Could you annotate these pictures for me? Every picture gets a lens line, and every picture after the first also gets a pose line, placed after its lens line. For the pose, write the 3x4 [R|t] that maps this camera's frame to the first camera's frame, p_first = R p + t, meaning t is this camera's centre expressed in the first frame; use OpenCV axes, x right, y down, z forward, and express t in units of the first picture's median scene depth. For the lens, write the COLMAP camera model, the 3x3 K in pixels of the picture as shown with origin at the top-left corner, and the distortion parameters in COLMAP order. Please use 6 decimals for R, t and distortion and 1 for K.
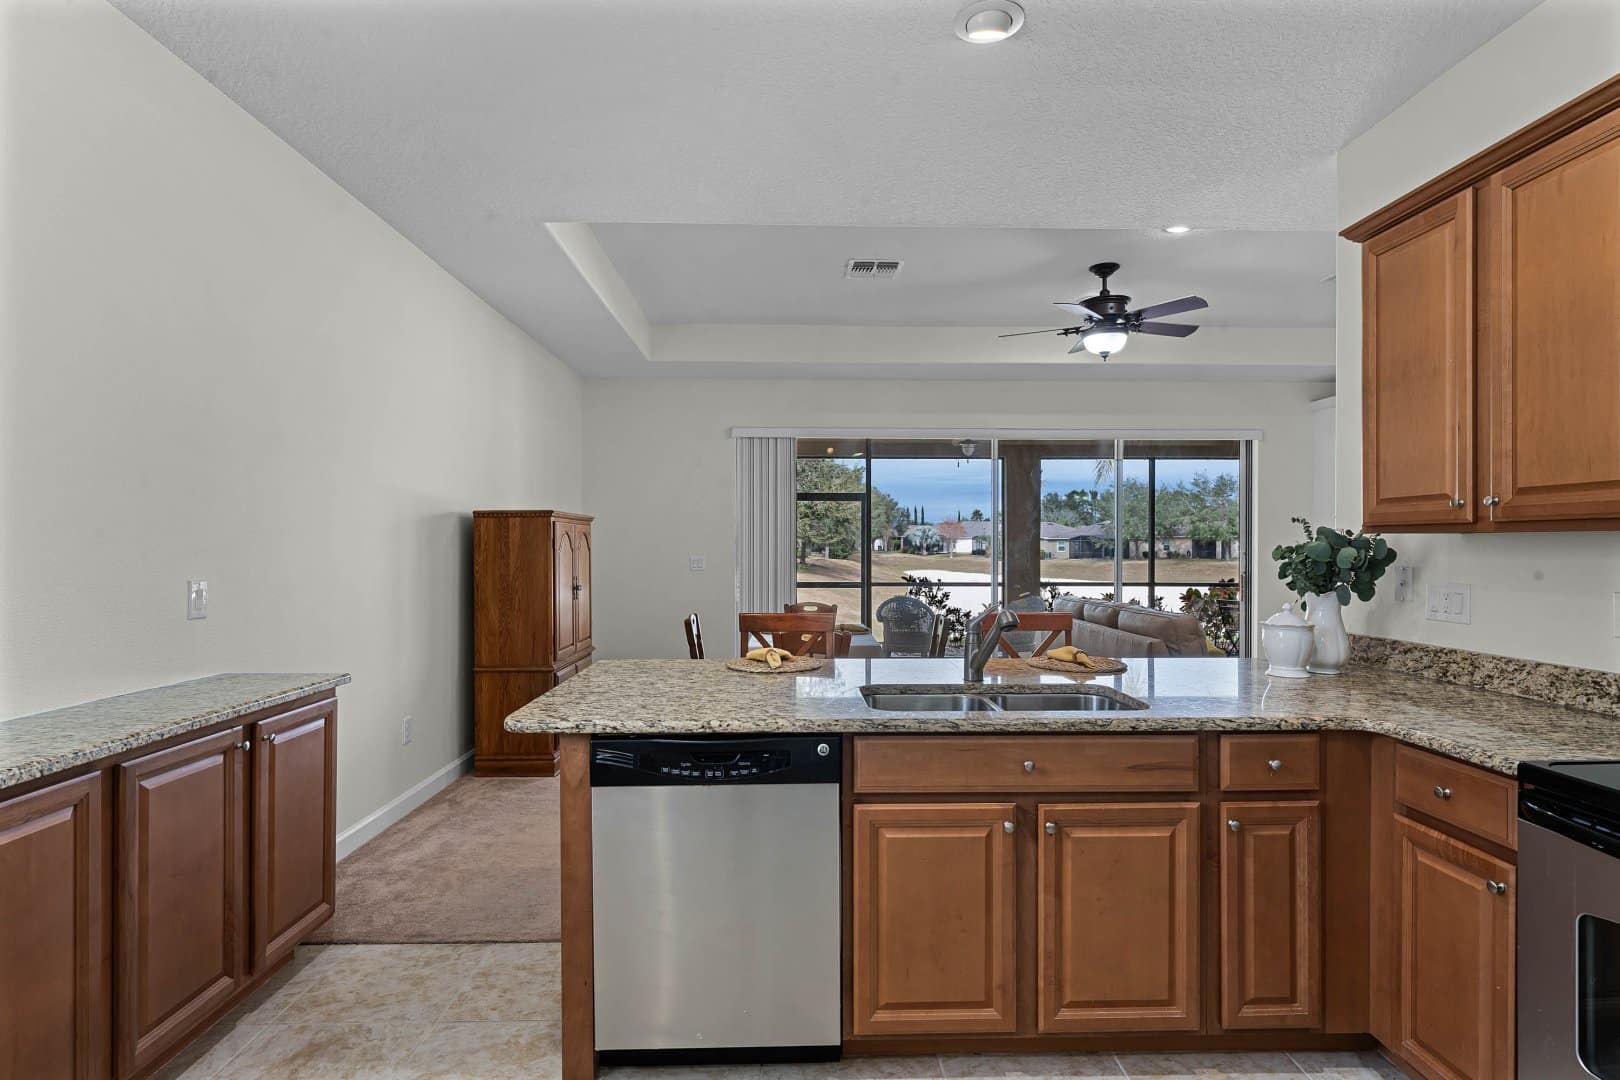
lens RADIAL K [[823.9, 0, 808.7], [0, 823.9, 547.1], [0, 0, 1]] dist [-0.000123, -0.000590]
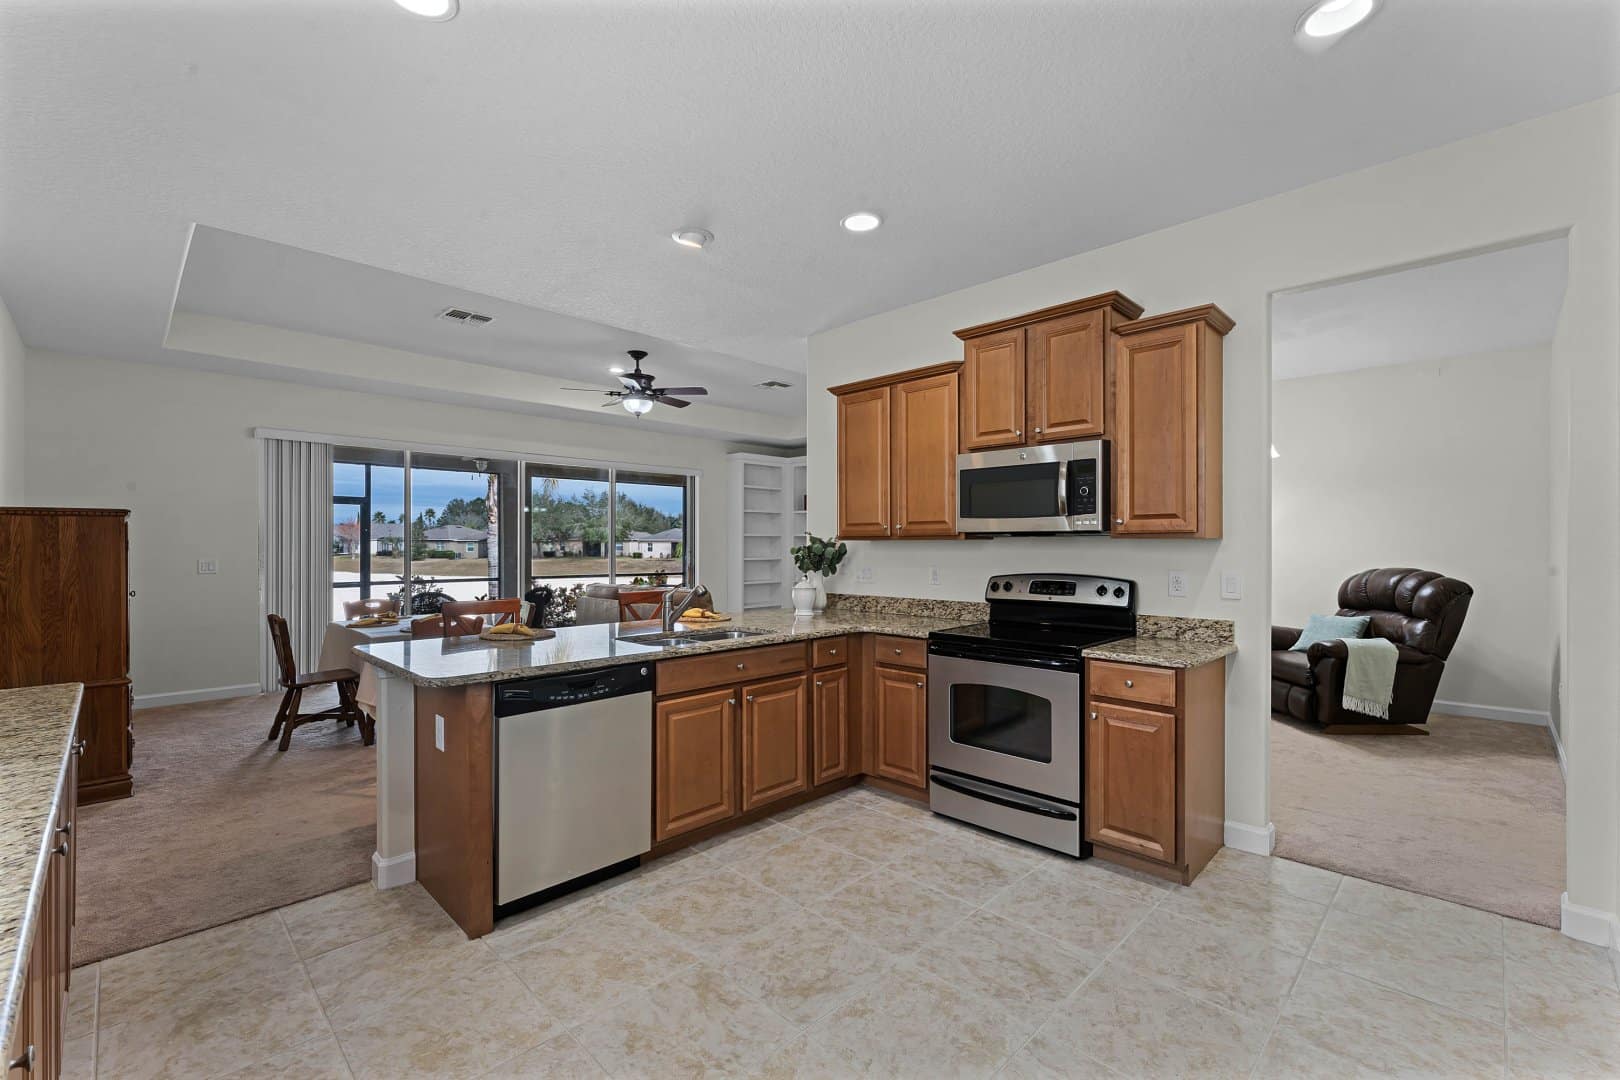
lens RADIAL K [[700.7, 0, 812.5], [0, 700.7, 546.4], [0, 0, 1]] dist [0.001441, 0.000425]
pose [[0.718613, -0.001708, 0.695408, -0.525912], [0.003078, 0.999995, -0.000724, -0.000671], [-0.695403, 0.002661, 0.718615, -0.175475]]
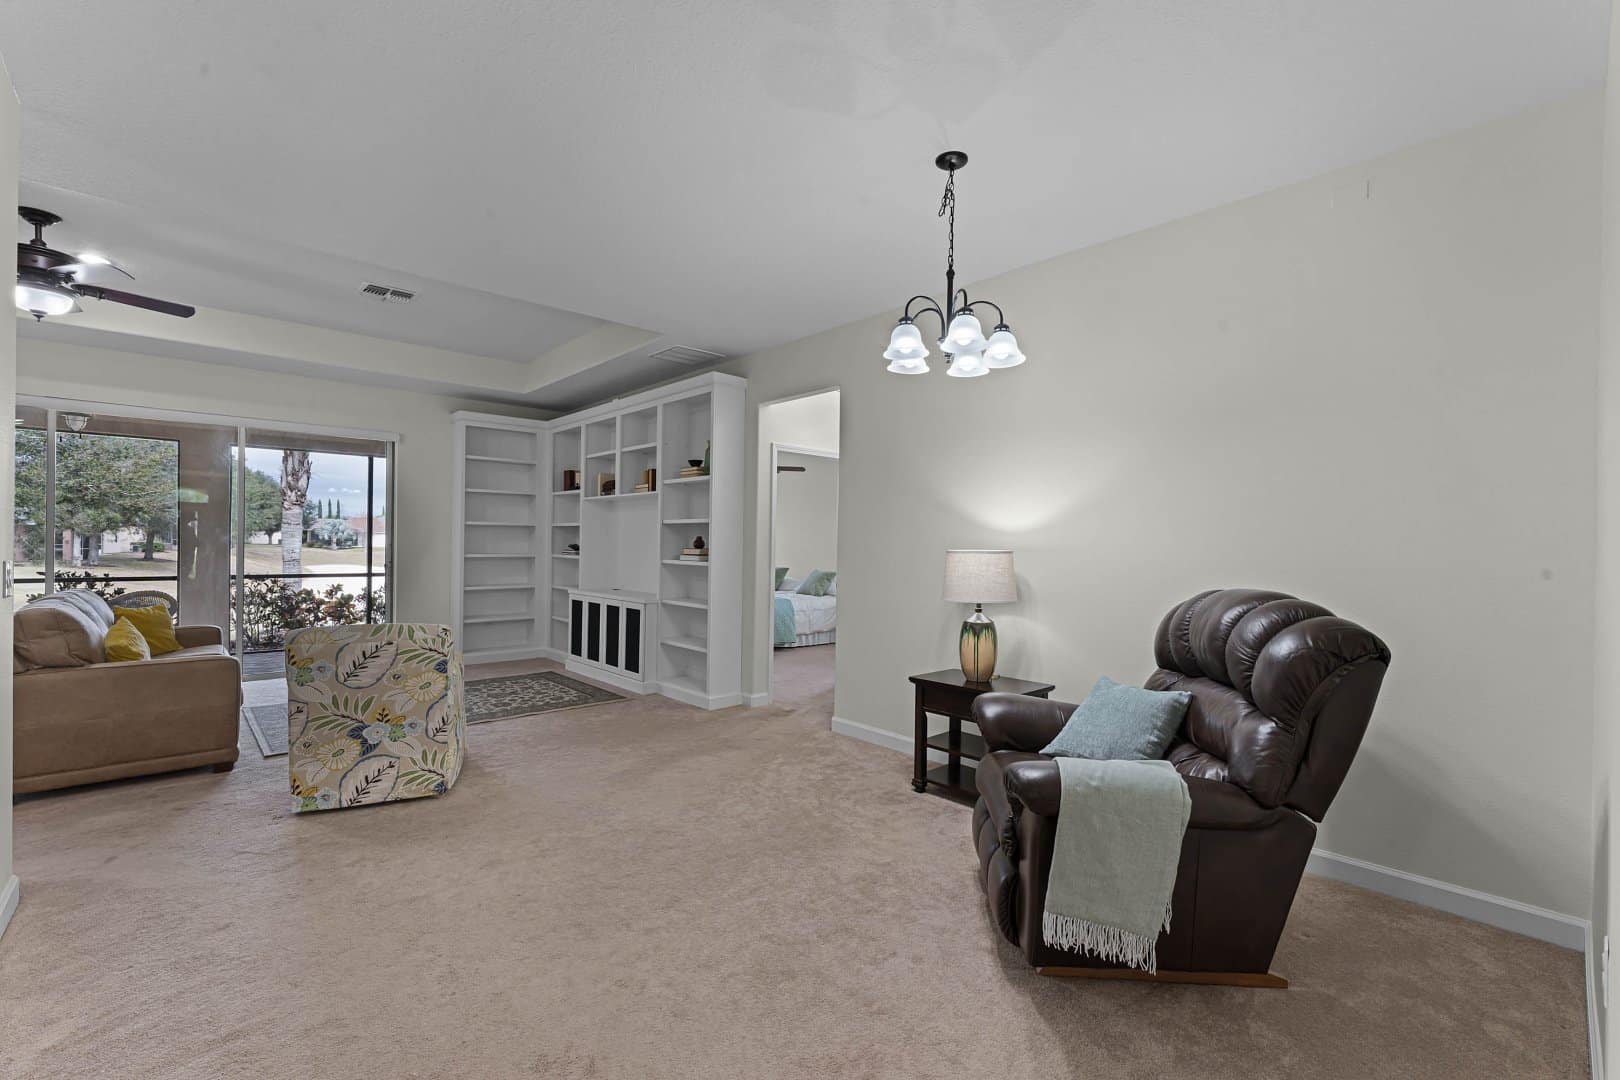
lens RADIAL K [[700.7, 0, 813.6], [0, 700.7, 546.0], [0, 0, 1]] dist [0.001441, 0.000425]
pose [[0.751126, 0.005905, 0.660132, 0.936157], [-0.008537, 0.999963, 0.000770, 0.011549], [-0.660104, -0.006214, 0.751149, -0.208903]]
